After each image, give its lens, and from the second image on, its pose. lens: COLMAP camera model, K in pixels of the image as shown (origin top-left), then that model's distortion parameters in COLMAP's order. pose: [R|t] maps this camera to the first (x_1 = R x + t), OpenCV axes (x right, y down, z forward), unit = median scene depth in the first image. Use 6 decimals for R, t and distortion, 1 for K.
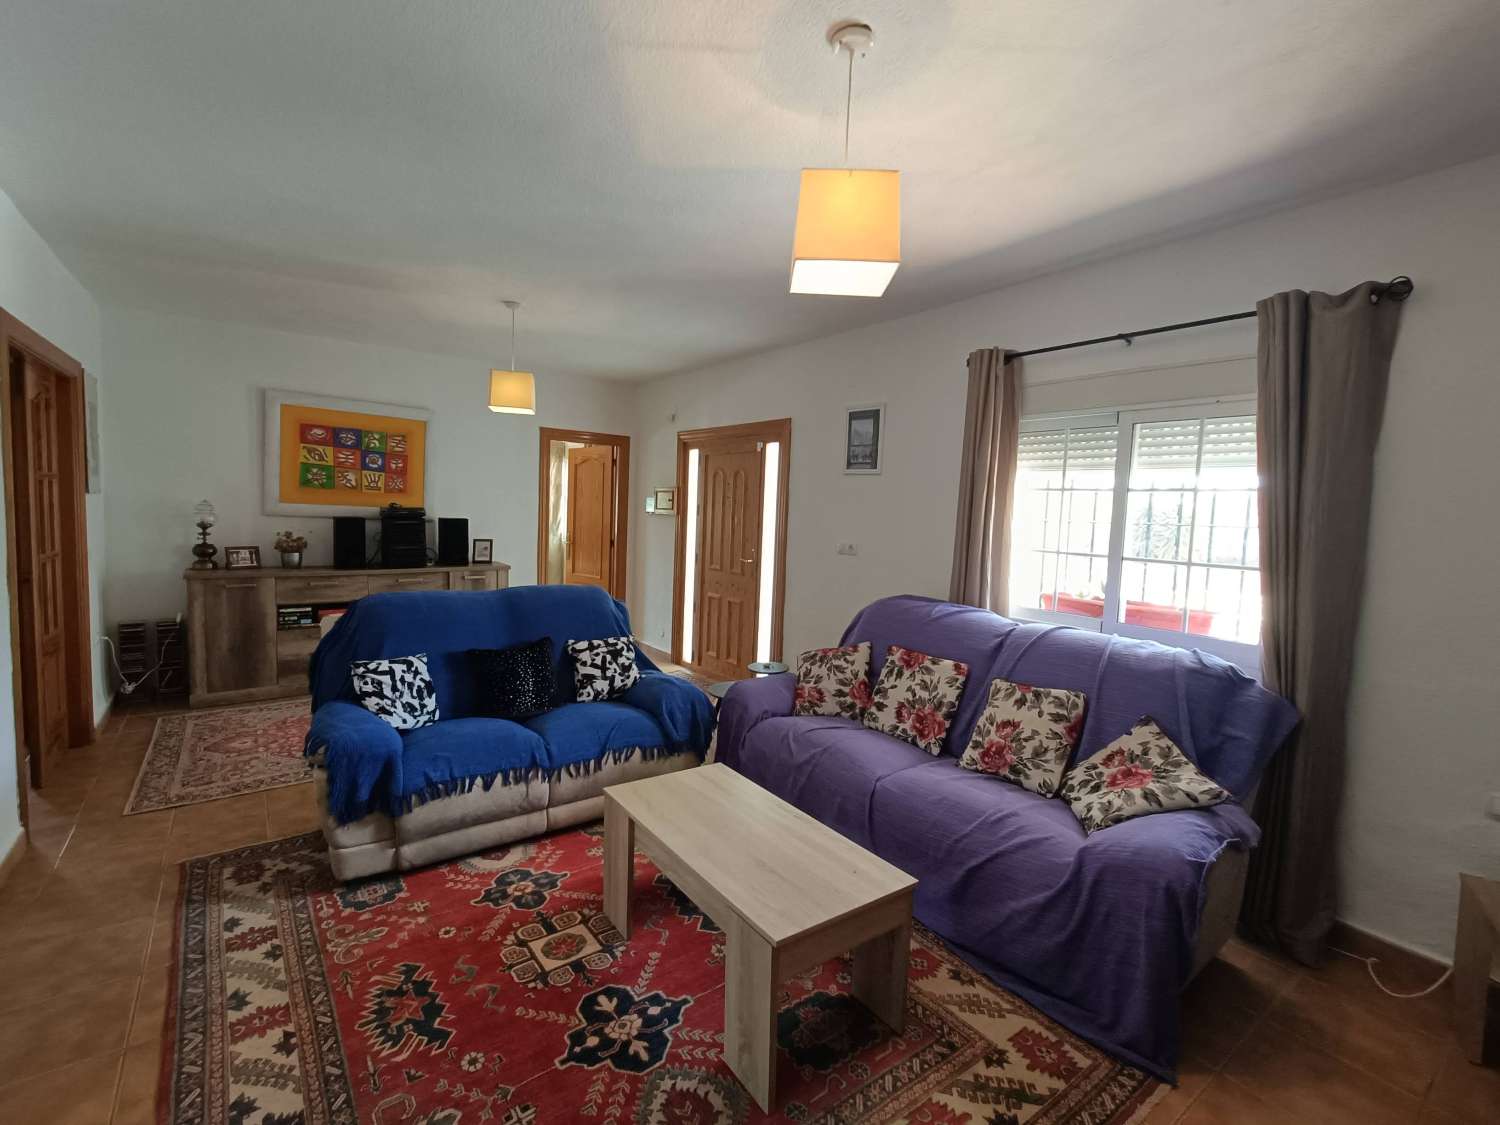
lens RADIAL K [[673.7, 0, 740.2], [0, 673.7, 558.5], [0, 0, 1]] dist [0.000780, -0.000061]
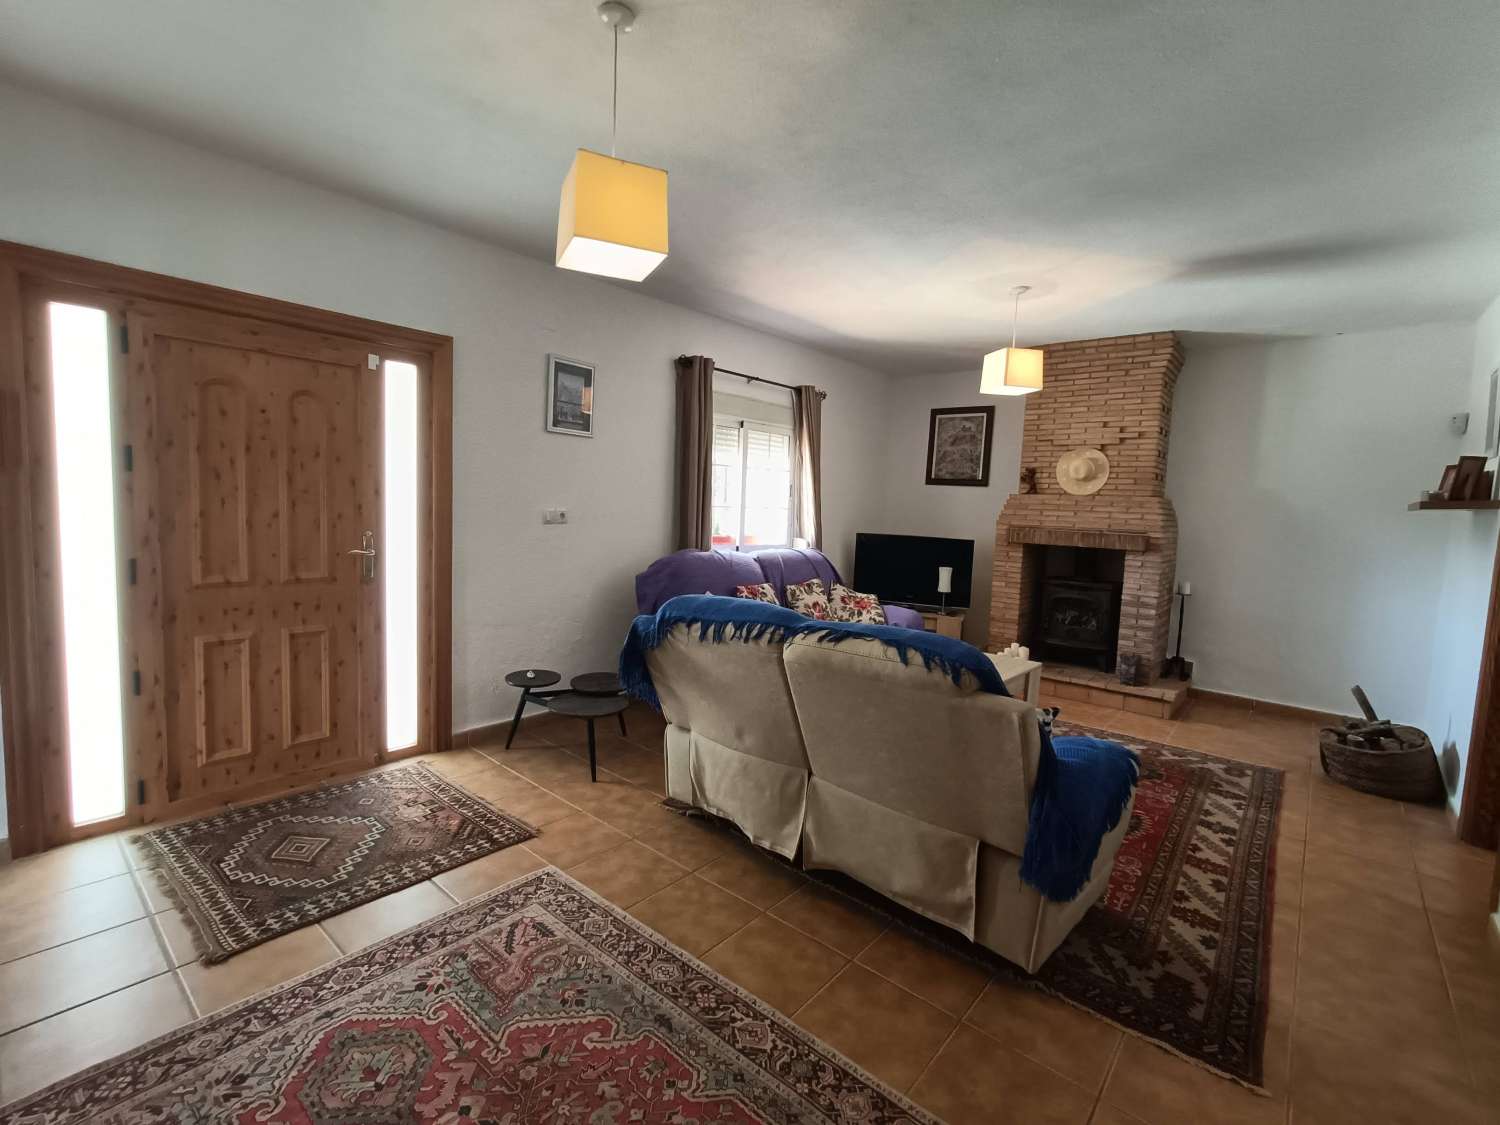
lens RADIAL K [[673.7, 0, 740.2], [0, 673.7, 558.5], [0, 0, 1]] dist [0.000780, -0.000061]
pose [[-0.218961, -0.132317, 0.966720, -1.295746], [0.027865, 0.989511, 0.141748, -0.135025], [-0.975336, 0.057975, -0.212977, 1.614934]]
